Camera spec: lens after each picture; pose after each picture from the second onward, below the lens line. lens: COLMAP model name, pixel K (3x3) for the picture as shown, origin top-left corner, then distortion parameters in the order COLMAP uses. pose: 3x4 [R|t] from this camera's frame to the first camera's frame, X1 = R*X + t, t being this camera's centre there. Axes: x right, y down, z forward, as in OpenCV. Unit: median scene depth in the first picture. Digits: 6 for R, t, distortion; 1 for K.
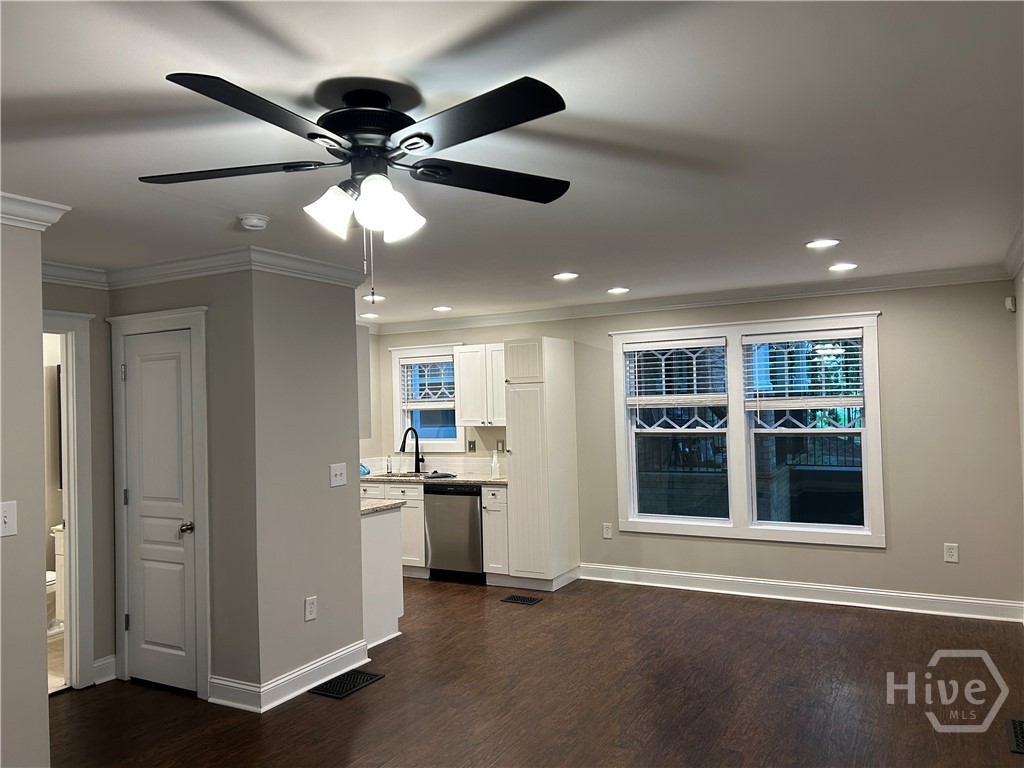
lens RADIAL K [[760.9, 0, 515.2], [0, 760.9, 385.6], [0, 0, 1]] dist [0.040509, -0.010412]
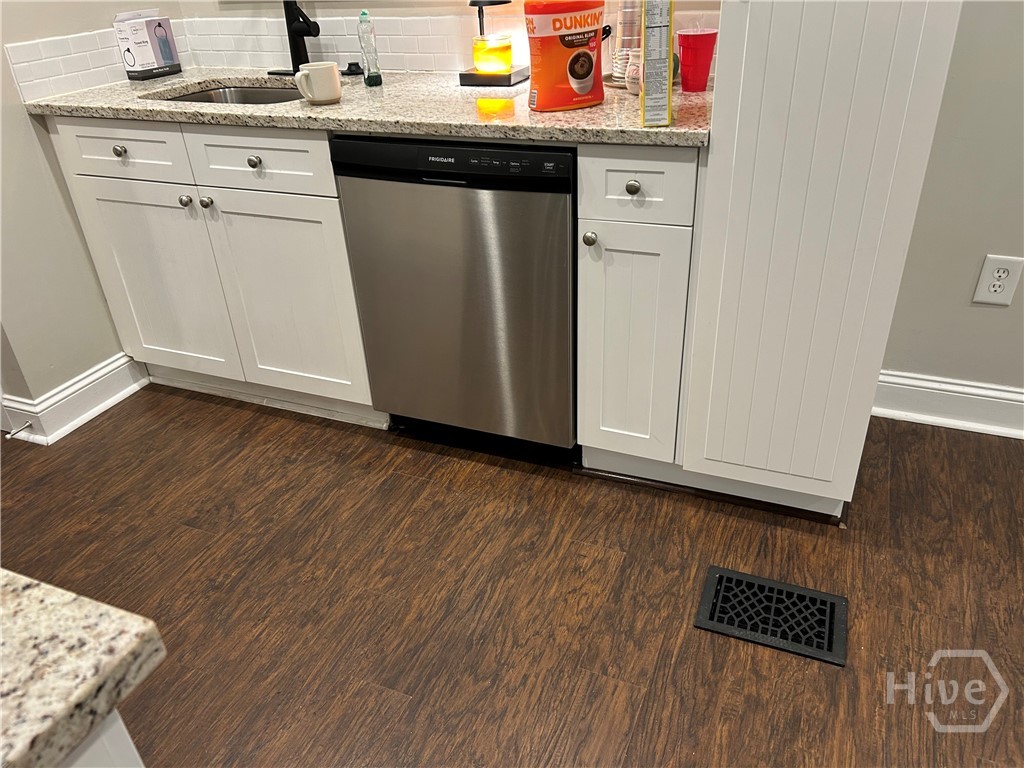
lens RADIAL K [[760.9, 0, 510.3], [0, 760.9, 385.7], [0, 0, 1]] dist [0.040509, -0.010412]
pose [[0.995073, -0.068320, 0.071845, -0.089696], [0.019776, 0.846877, 0.531421, 0.069061], [-0.097151, -0.527382, 0.844056, 0.786424]]
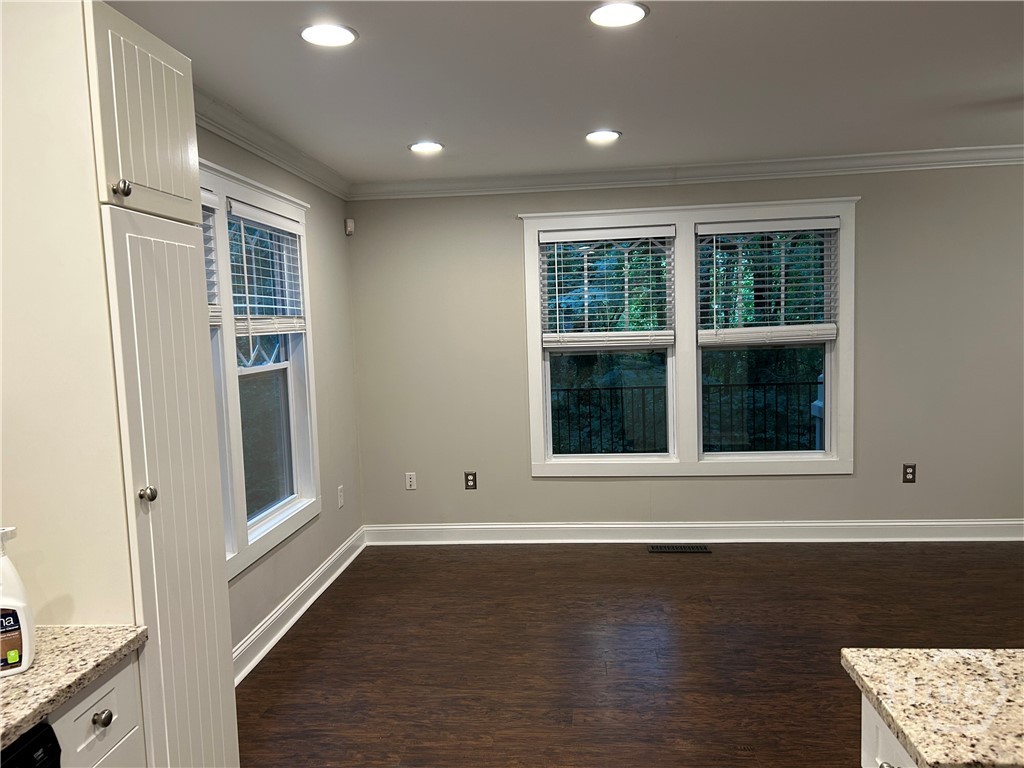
lens RADIAL K [[760.9, 0, 511.6], [0, 760.9, 389.0], [0, 0, 1]] dist [0.040509, -0.010412]
pose [[-0.395641, -0.042254, 0.917433, -0.276882], [0.016689, 0.998445, 0.053182, 0.042191], [-0.918254, 0.036352, -0.394320, 1.006398]]
